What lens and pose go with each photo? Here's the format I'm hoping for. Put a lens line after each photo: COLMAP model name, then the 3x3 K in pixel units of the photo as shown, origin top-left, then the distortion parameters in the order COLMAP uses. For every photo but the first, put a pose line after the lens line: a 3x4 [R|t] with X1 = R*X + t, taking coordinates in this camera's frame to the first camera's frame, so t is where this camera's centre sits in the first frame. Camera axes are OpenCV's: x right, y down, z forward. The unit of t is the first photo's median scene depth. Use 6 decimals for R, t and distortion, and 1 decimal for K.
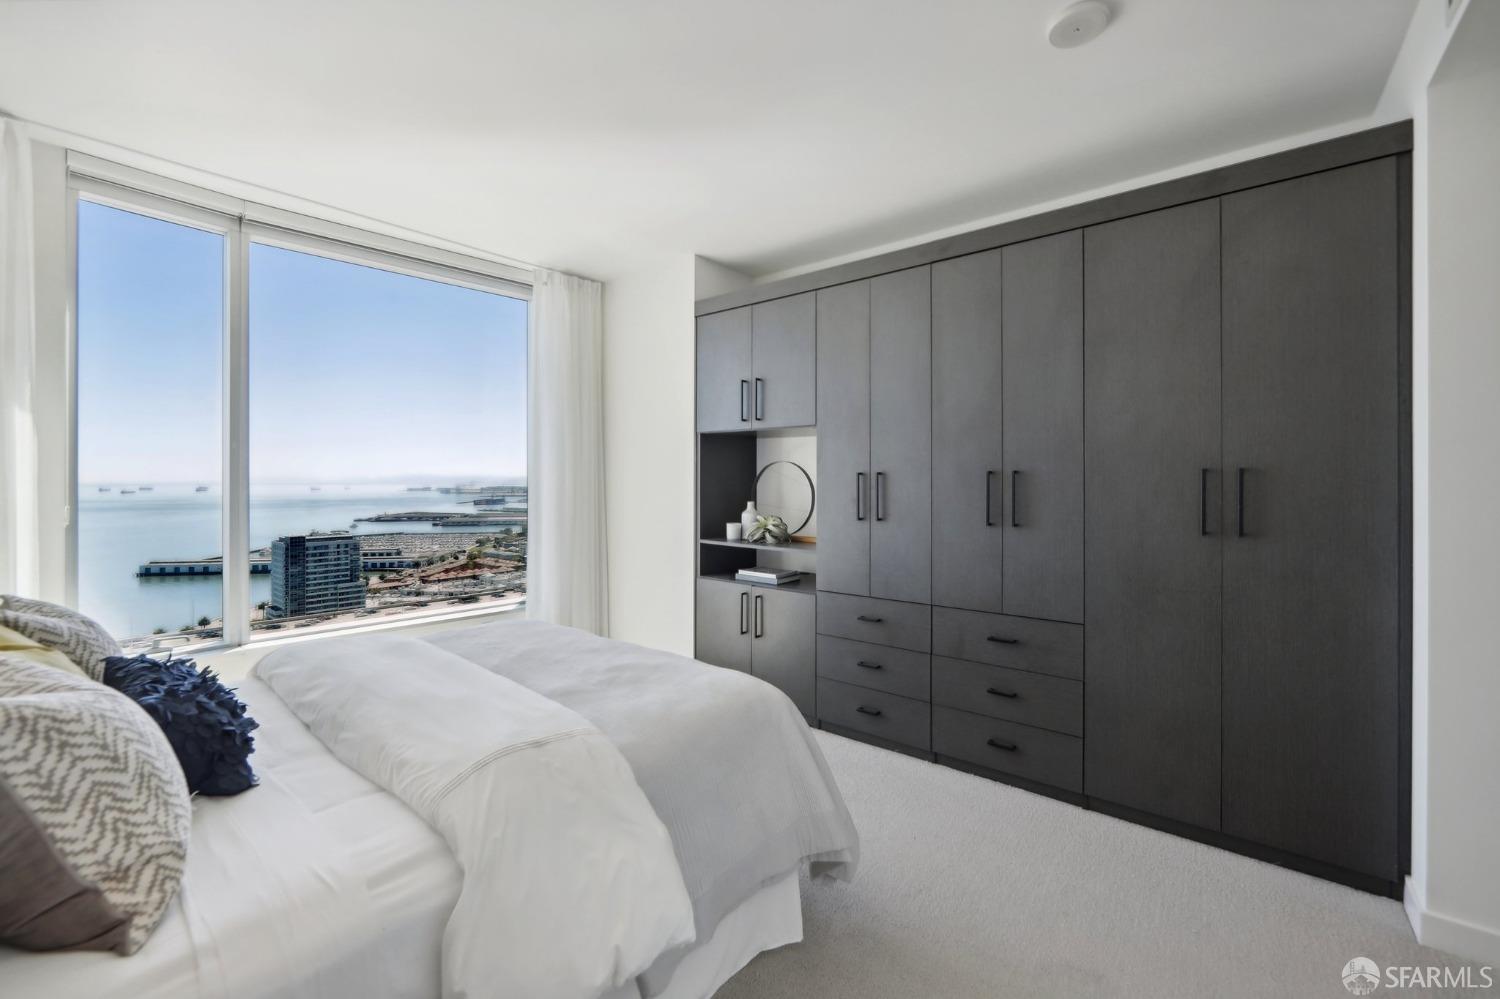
lens RADIAL K [[601.6, 0, 755.1], [0, 601.6, 482.7], [0, 0, 1]] dist [-0.003130, -0.000010]
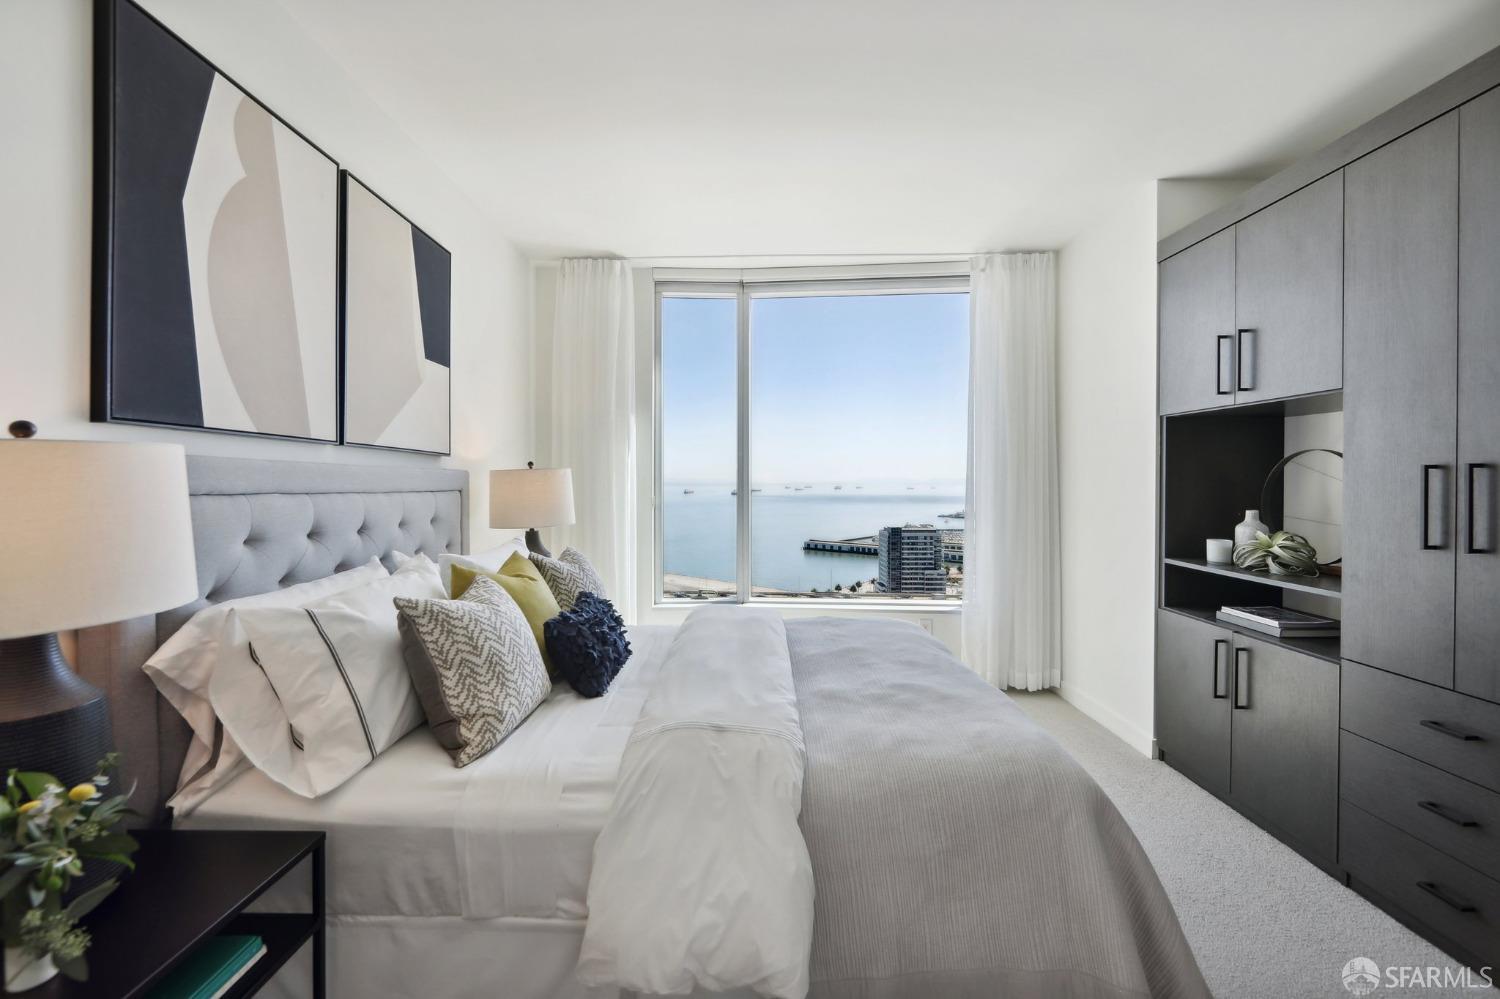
lens RADIAL K [[608.0, 0, 756.3], [0, 608.0, 489.0], [0, 0, 1]] dist [-0.009199, 0.000306]
pose [[0.638180, 0.010545, -0.769815, 0.190706], [-0.003722, 0.999937, 0.010611, 0.002303], [0.769878, -0.003906, 0.638179, 0.148003]]
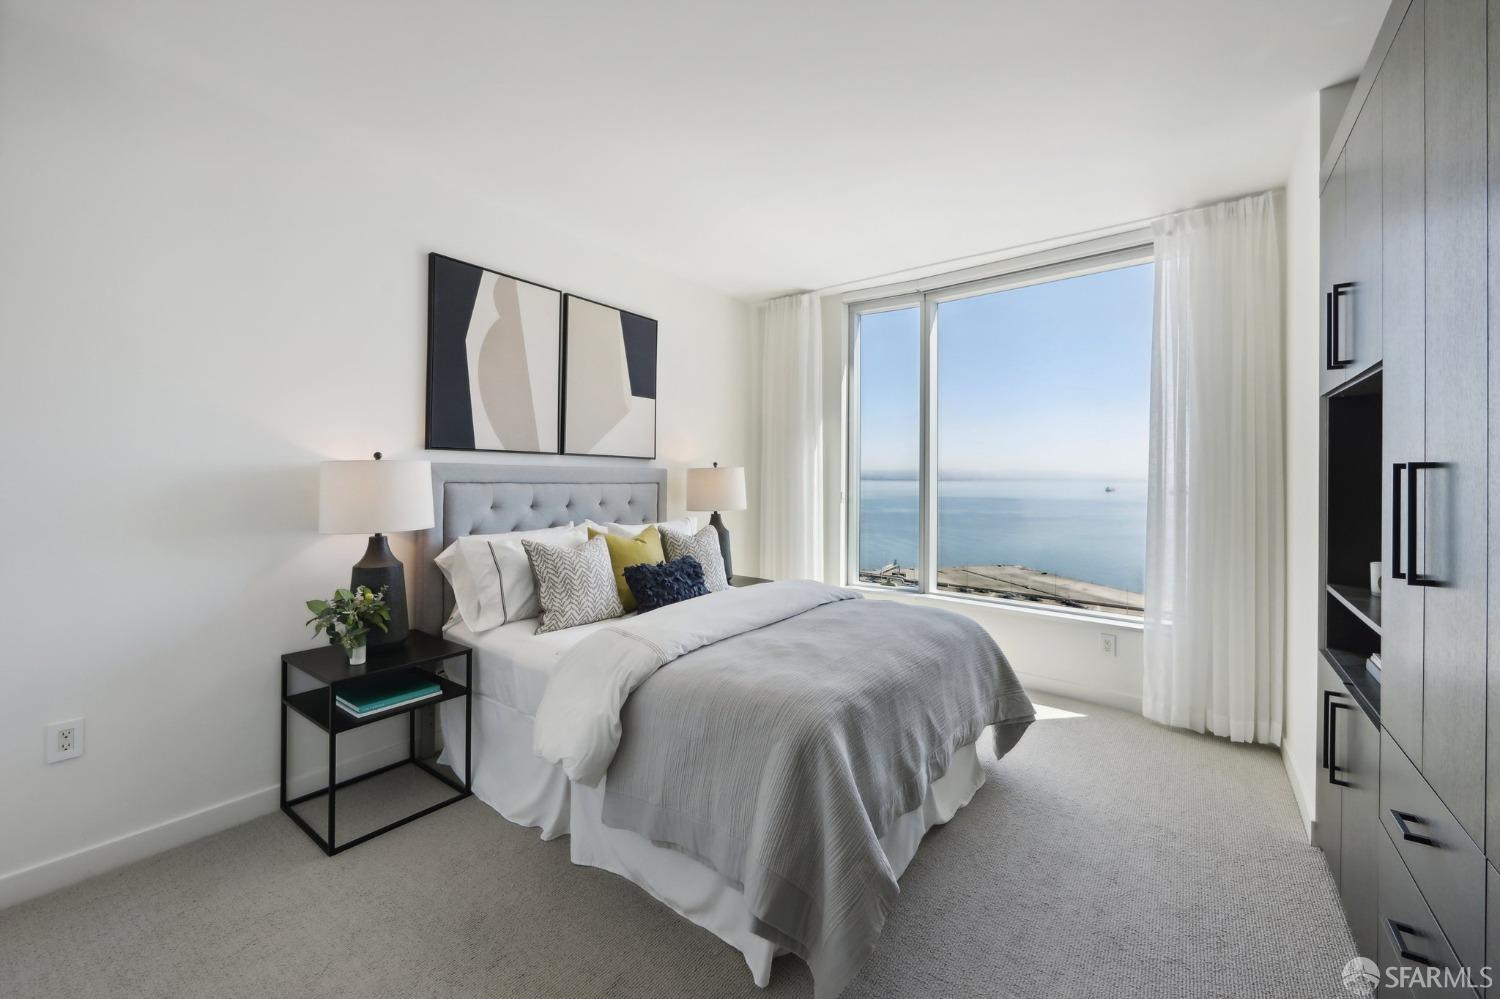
lens RADIAL K [[612.5, 0, 757.0], [0, 612.5, 473.7], [0, 0, 1]] dist [-0.002253, -0.000019]
pose [[0.060352, -0.000975, -0.998177, 0.524844], [-0.010236, 0.999946, -0.001595, -0.003309], [0.998125, 0.010314, 0.060339, 0.489014]]
